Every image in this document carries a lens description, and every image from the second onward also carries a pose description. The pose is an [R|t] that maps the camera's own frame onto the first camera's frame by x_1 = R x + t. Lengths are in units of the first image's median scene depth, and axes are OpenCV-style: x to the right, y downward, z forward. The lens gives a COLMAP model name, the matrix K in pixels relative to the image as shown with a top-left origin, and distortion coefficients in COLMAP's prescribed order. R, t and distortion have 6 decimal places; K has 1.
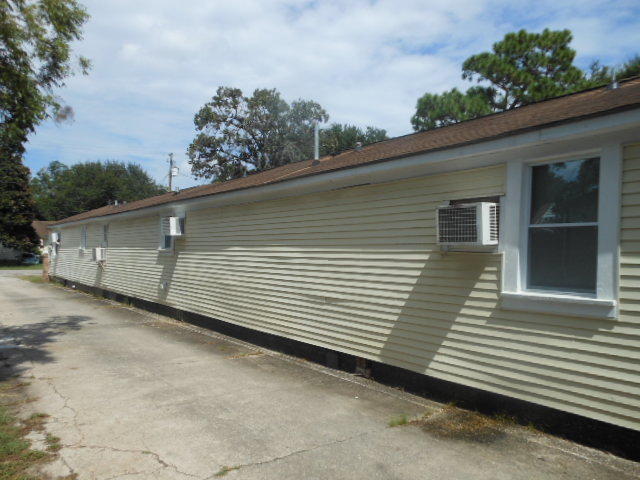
lens RADIAL K [[467.9, 0, 321.7], [0, 467.9, 259.2], [0, 0, 1]] dist [0.028919, 0.000318]
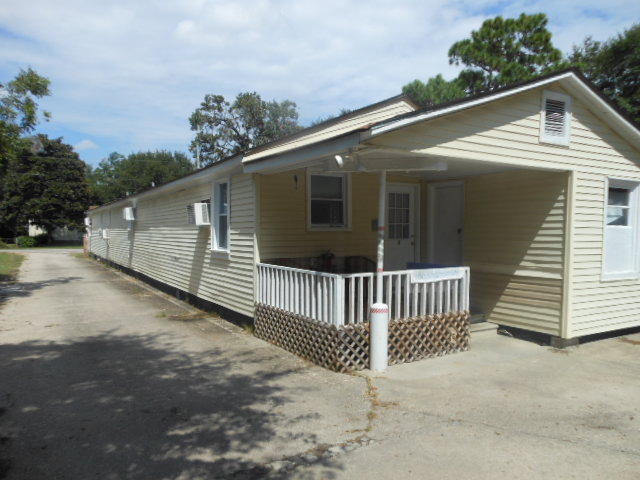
lens RADIAL K [[467.9, 0, 321.7], [0, 467.9, 259.2], [0, 0, 1]] dist [0.028919, 0.000318]
pose [[0.991258, -0.009740, -0.131581, 0.197517], [0.015988, 0.998790, 0.046513, 0.005103], [0.130968, -0.048210, 0.990214, -0.154656]]
